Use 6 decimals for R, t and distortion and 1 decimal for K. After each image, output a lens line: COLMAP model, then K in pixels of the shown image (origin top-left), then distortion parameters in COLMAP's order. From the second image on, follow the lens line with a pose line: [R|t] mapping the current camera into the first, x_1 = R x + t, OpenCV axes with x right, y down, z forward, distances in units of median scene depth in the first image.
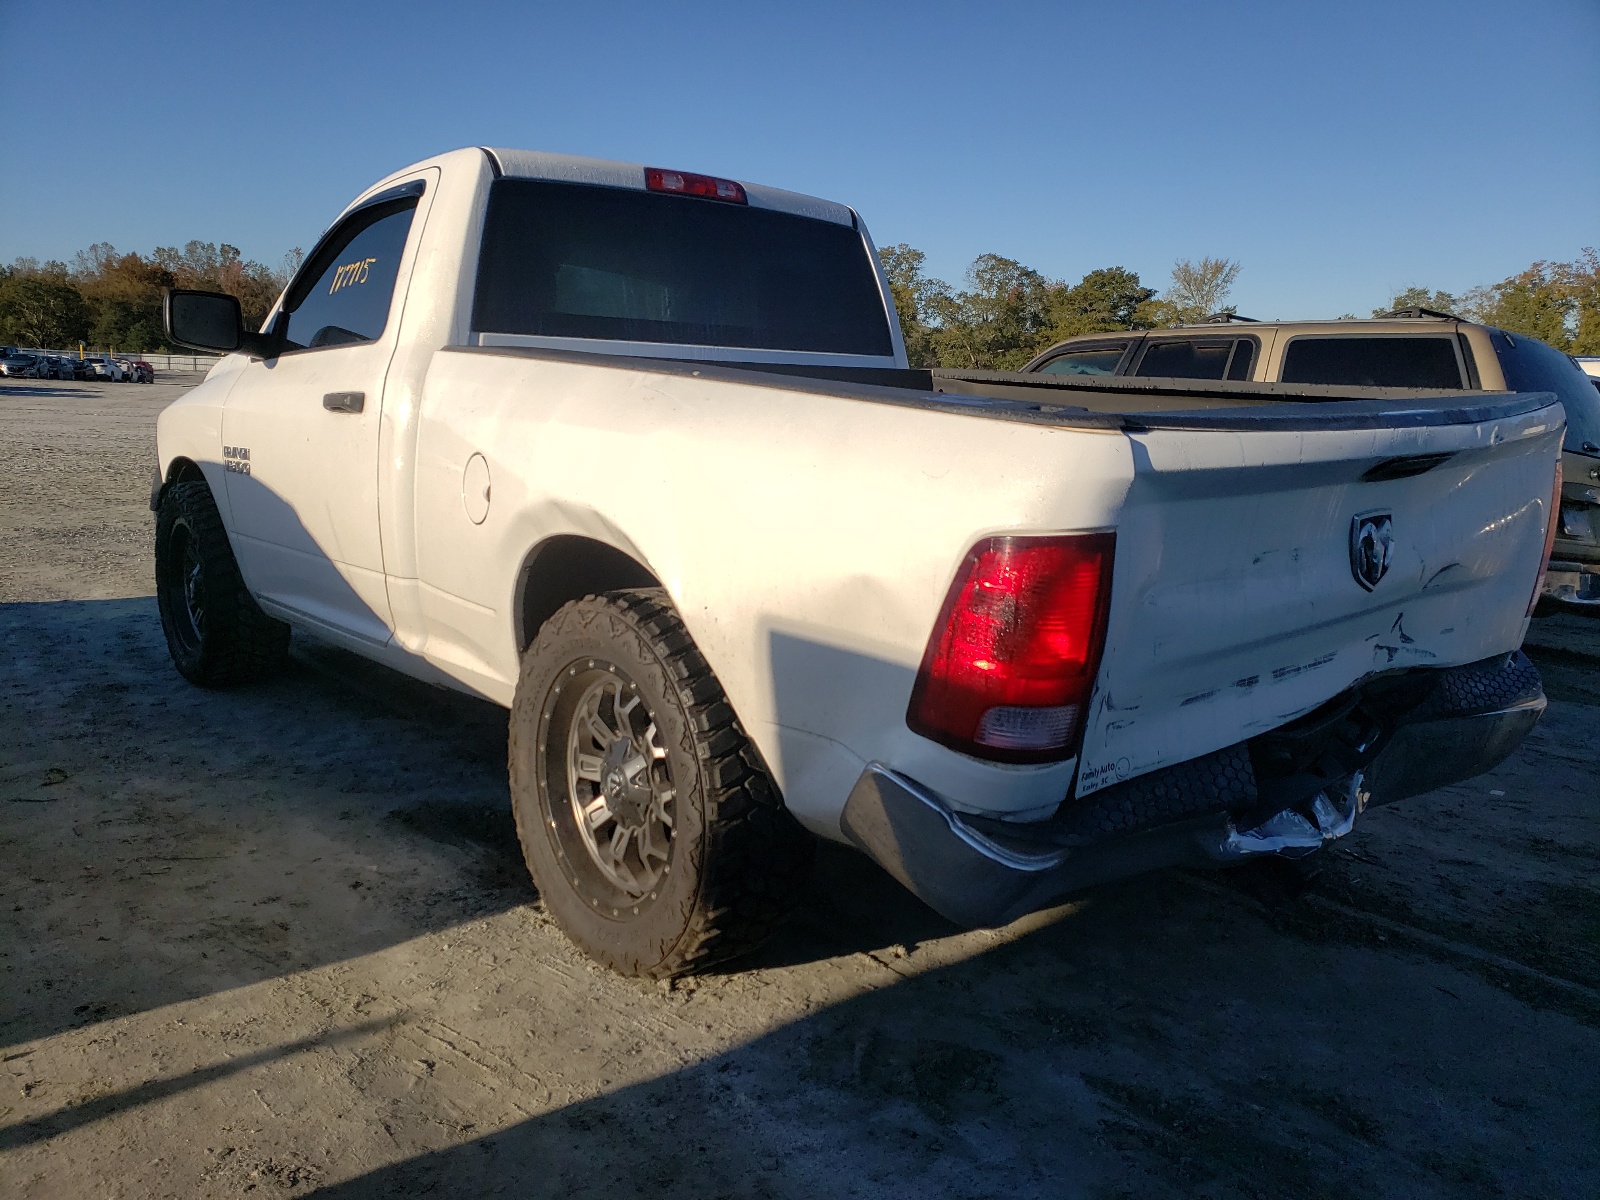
lens RADIAL K [[1376.7, 0, 824.8], [0, 1376.7, 605.5], [0, 0, 1]] dist [0.074434, -0.096623]
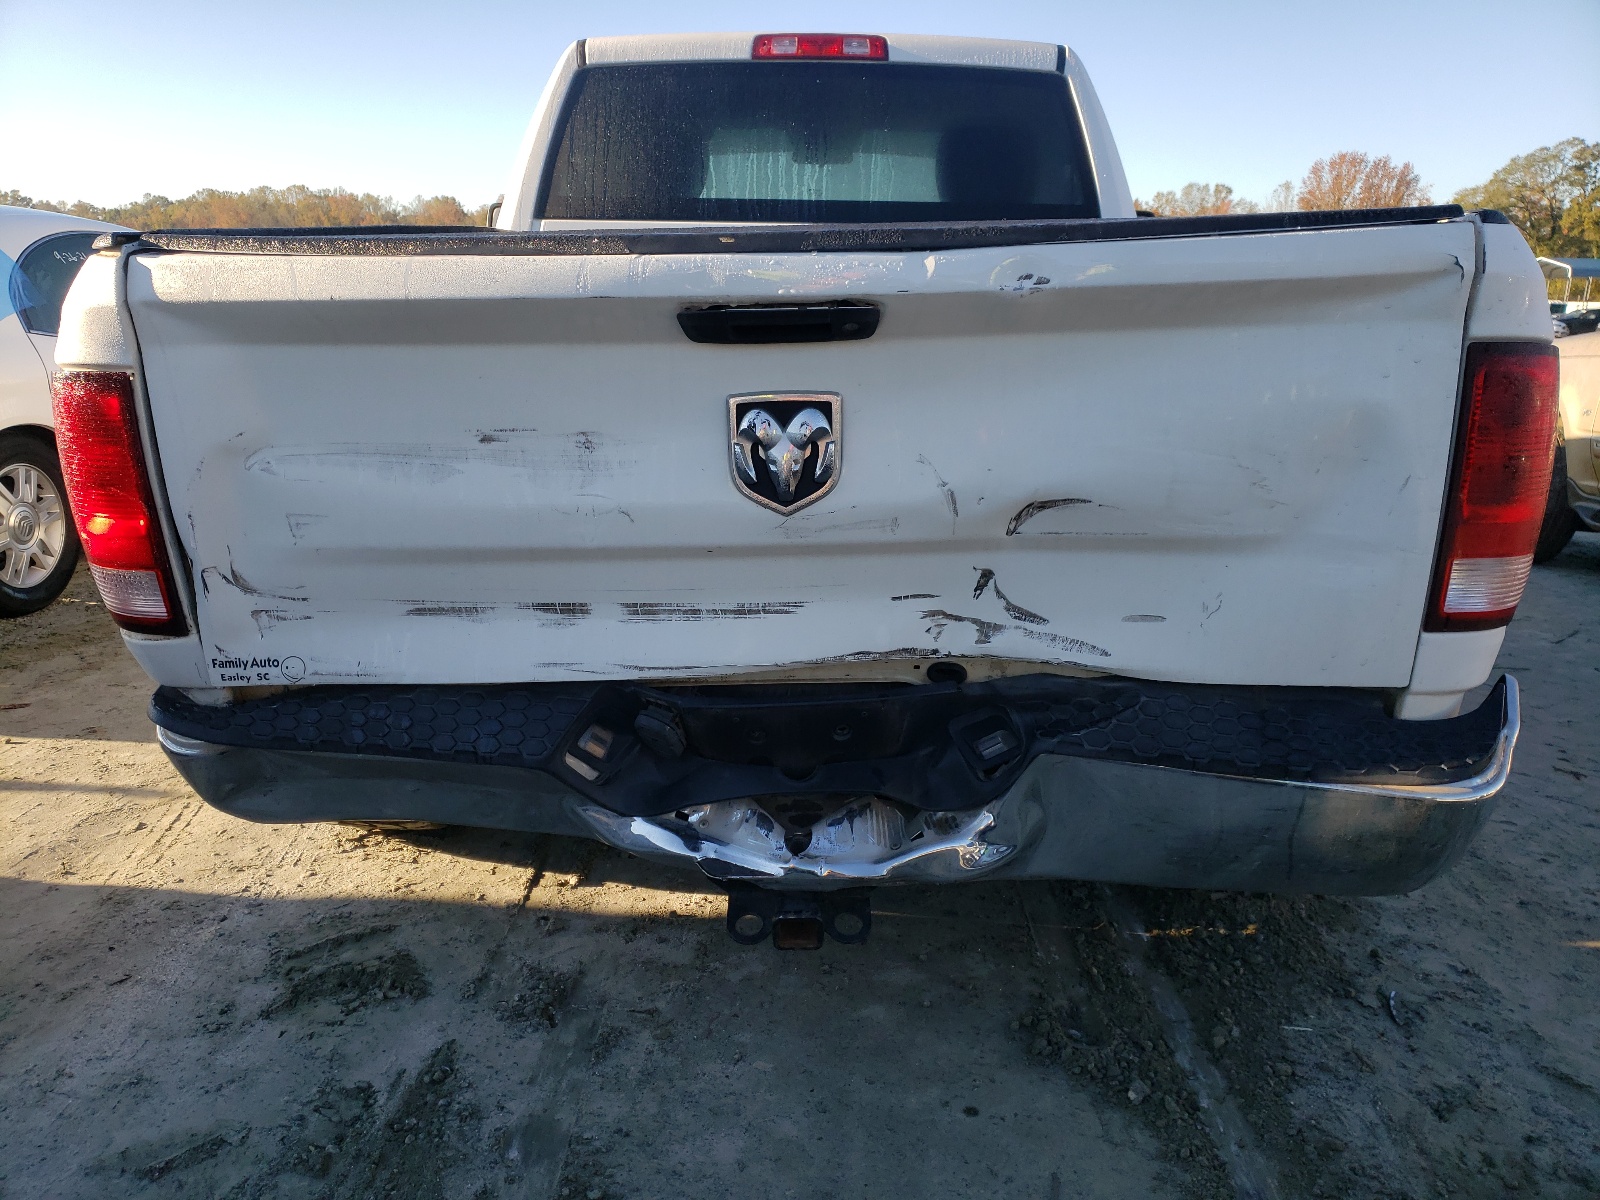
lens RADIAL K [[1376.7, 0, 824.8], [0, 1376.7, 605.5], [0, 0, 1]] dist [0.074434, -0.096623]
pose [[0.687491, 0.139459, -0.712676, 0.808067], [-0.114884, 0.989915, 0.082886, -0.021887], [0.717048, 0.024892, 0.696579, 0.499744]]
